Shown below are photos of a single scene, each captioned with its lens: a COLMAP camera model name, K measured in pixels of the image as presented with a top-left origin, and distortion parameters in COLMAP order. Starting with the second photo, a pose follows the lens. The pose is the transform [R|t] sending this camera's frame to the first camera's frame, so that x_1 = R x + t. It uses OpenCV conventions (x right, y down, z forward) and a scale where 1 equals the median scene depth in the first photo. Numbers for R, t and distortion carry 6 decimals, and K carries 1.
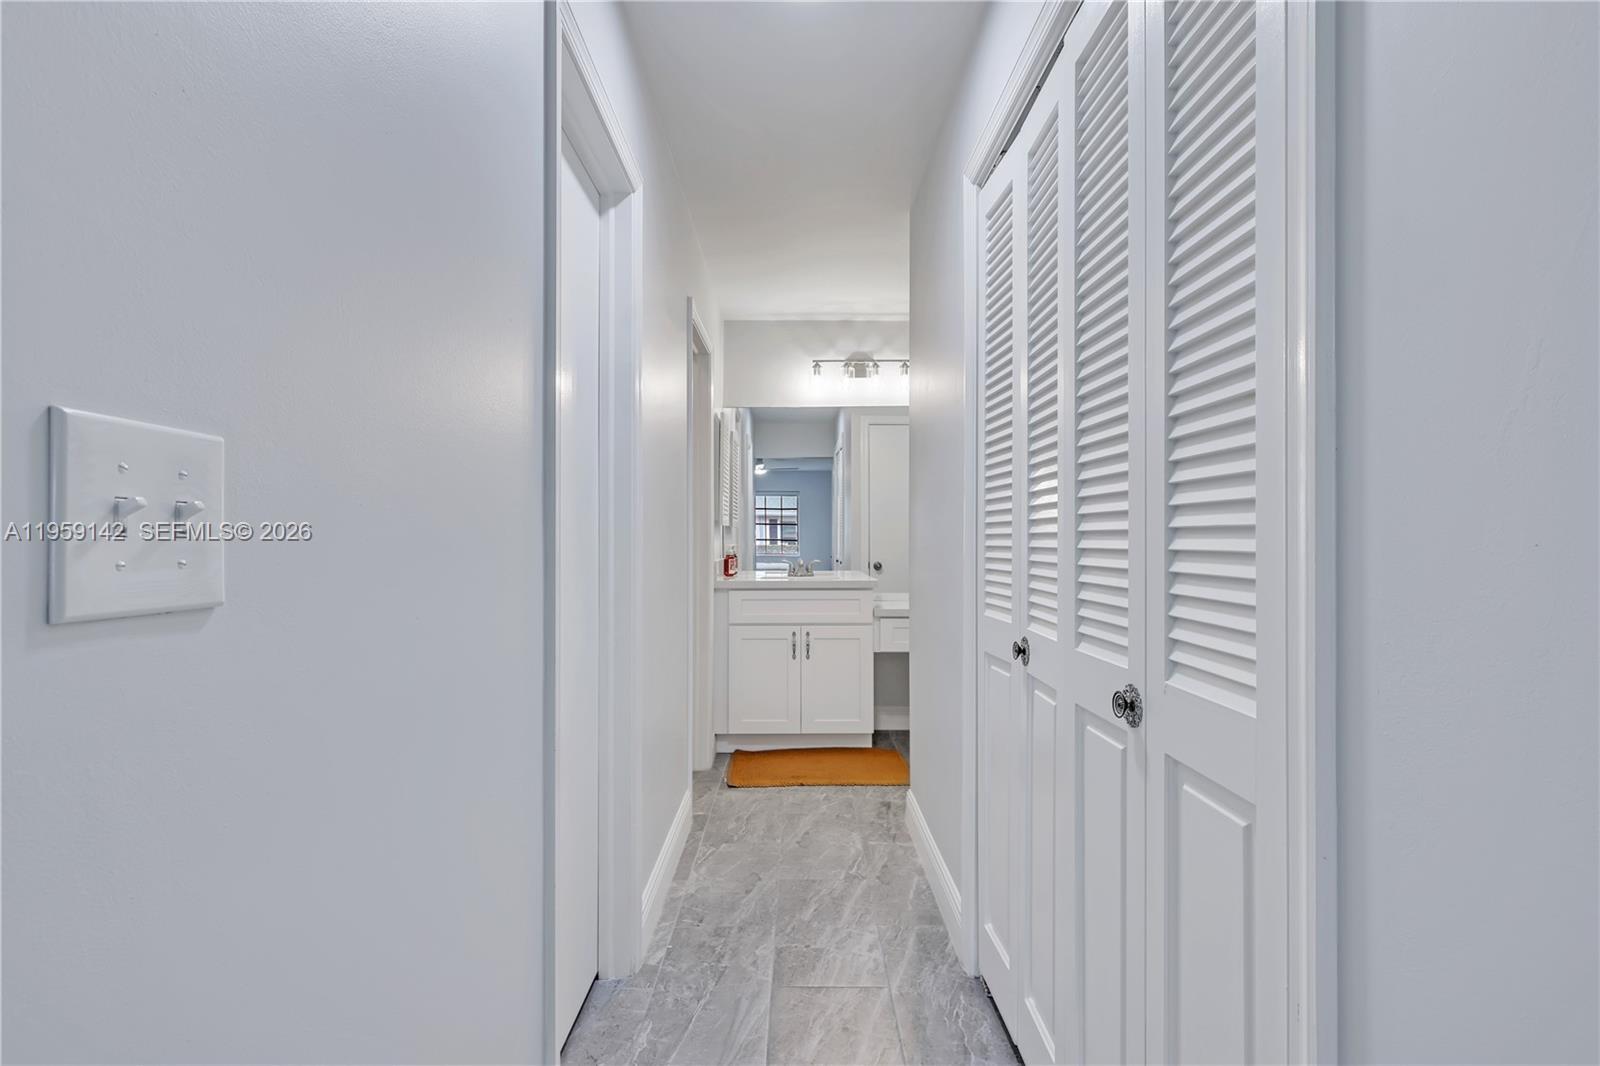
lens RADIAL K [[755.6, 0, 800.0], [0, 755.6, 533.0], [0, 0, 1]] dist [0.010020, 0.000044]
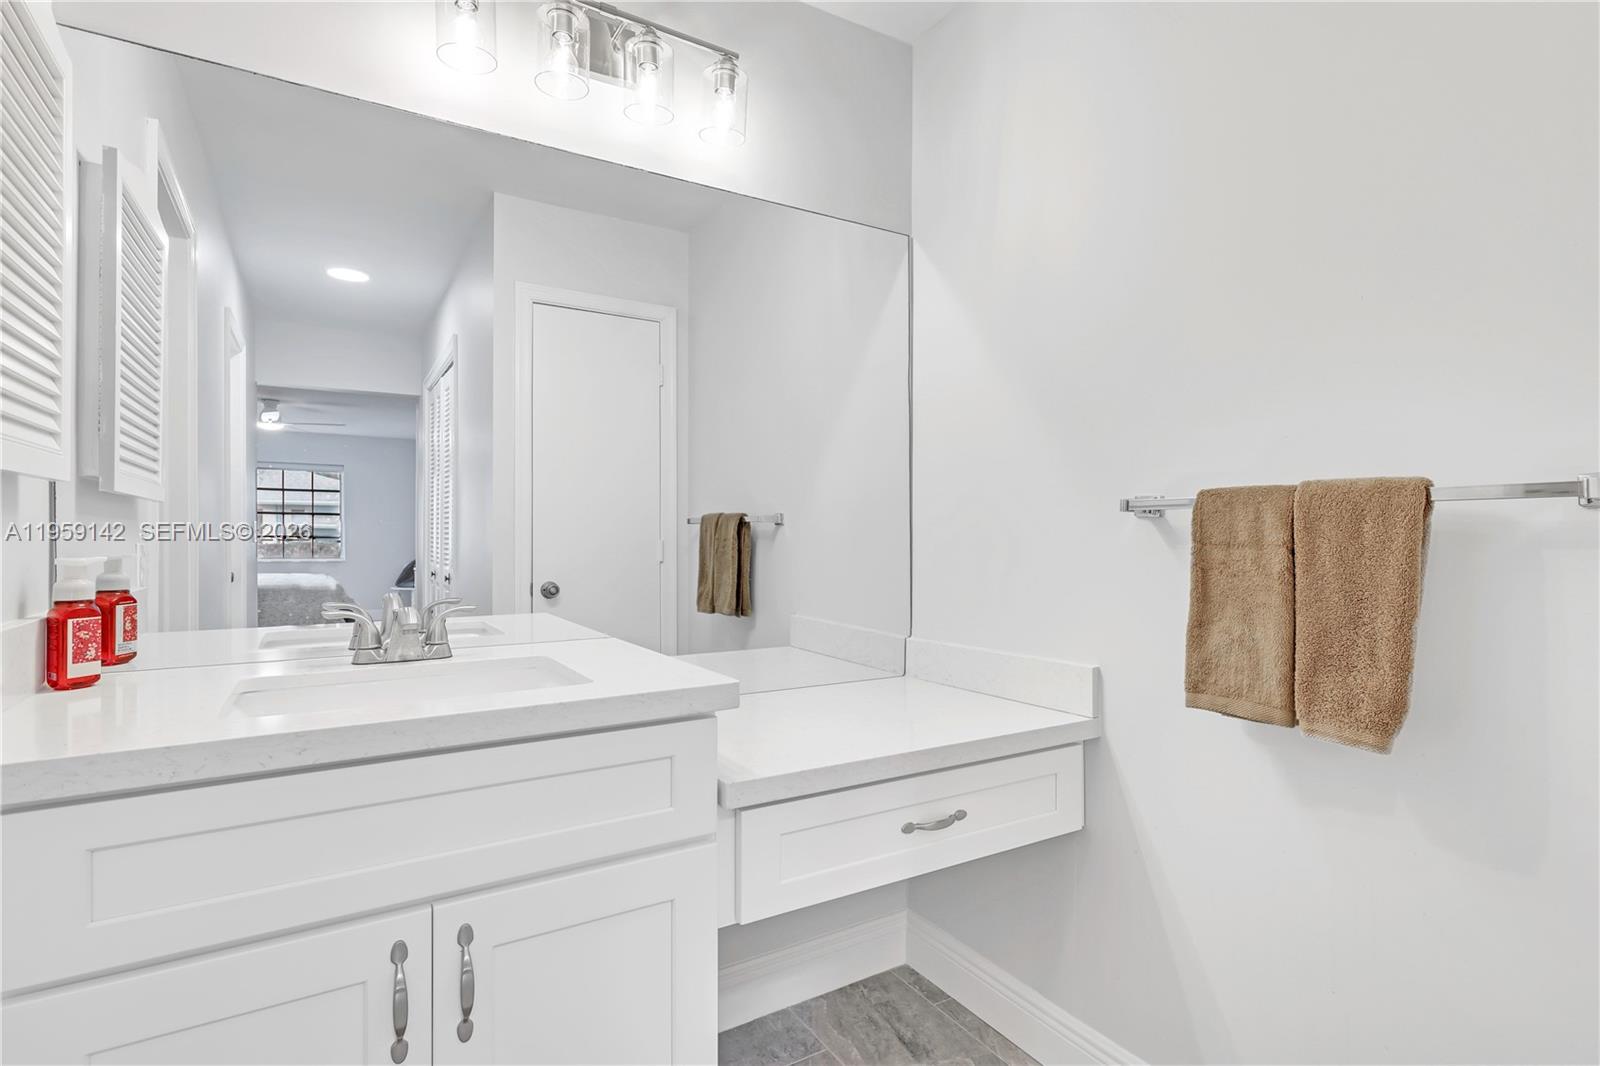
lens RADIAL K [[741.7, 0, 809.5], [0, 741.7, 535.9], [0, 0, 1]] dist [-0.001699, 0.000297]
pose [[0.842406, -0.000042, 0.538844, -0.022468], [-0.004606, 0.999963, 0.007278, 0.005076], [-0.538824, -0.008613, 0.842374, 0.695940]]
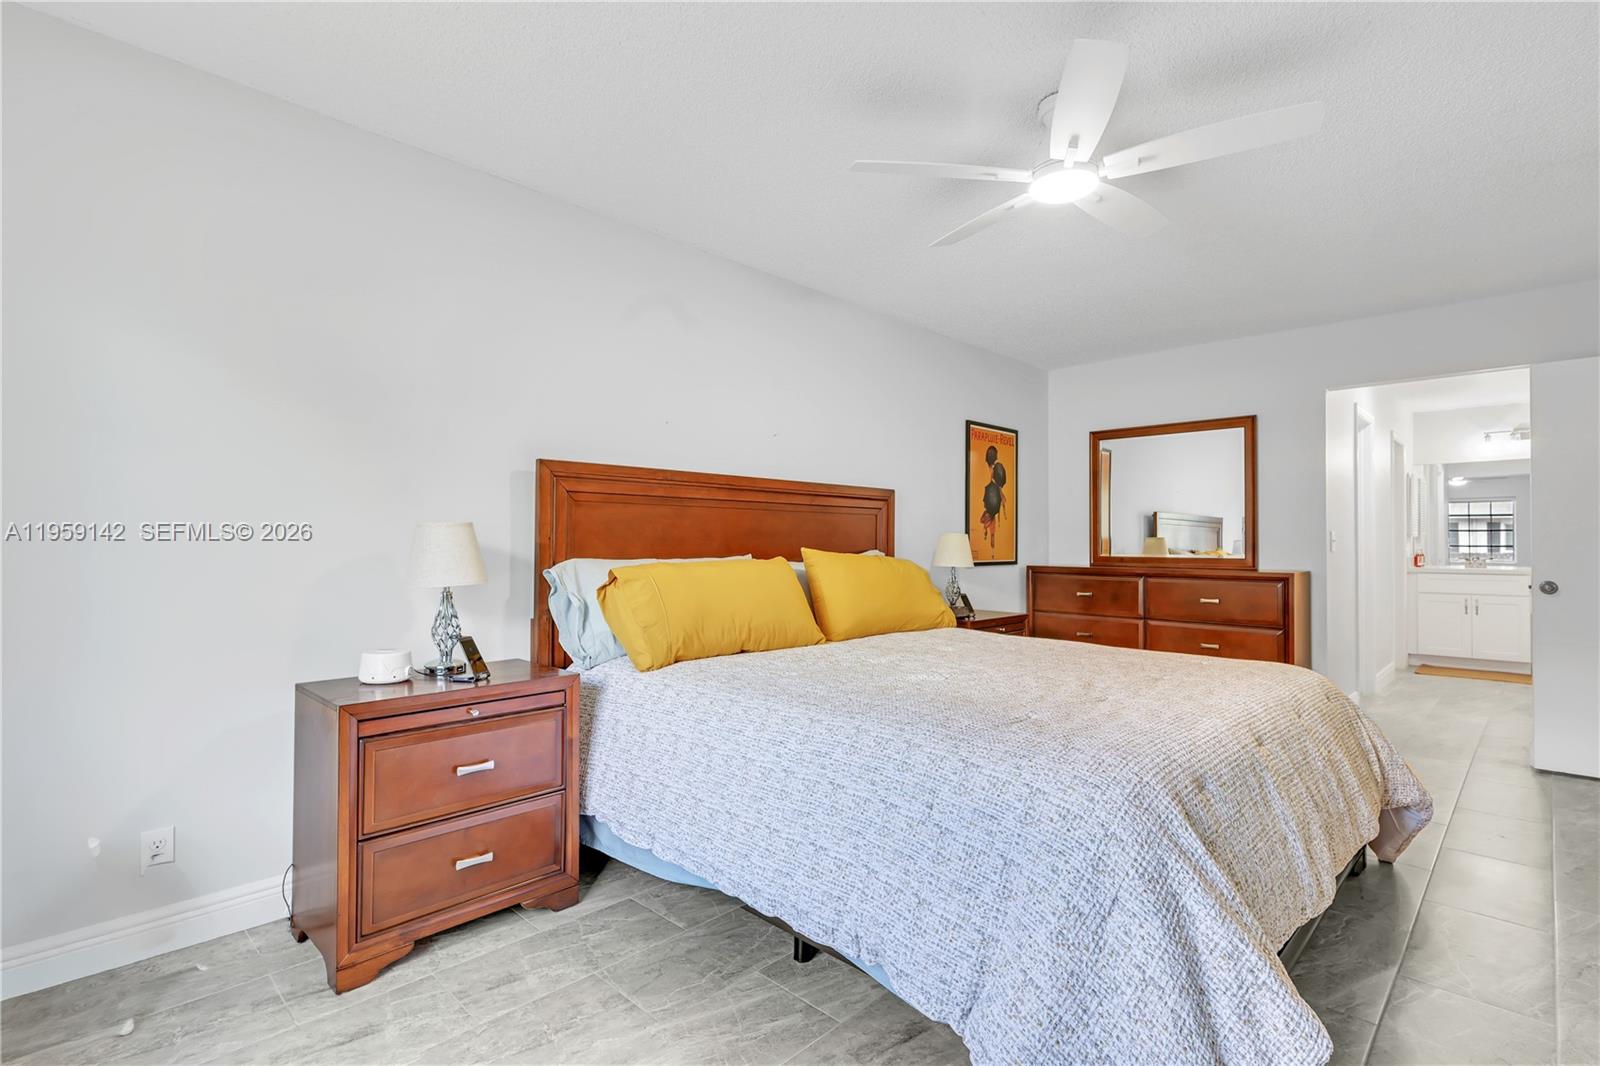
lens RADIAL K [[771.3, 0, 800.0], [0, 771.3, 533.0], [0, 0, 1]] dist [-0.001601, -0.000177]
pose [[0.714315, -0.002057, -0.699822, 0.126810], [-0.001160, 0.999991, -0.004124, -0.008789], [0.699824, 0.003758, 0.714306, -1.215448]]
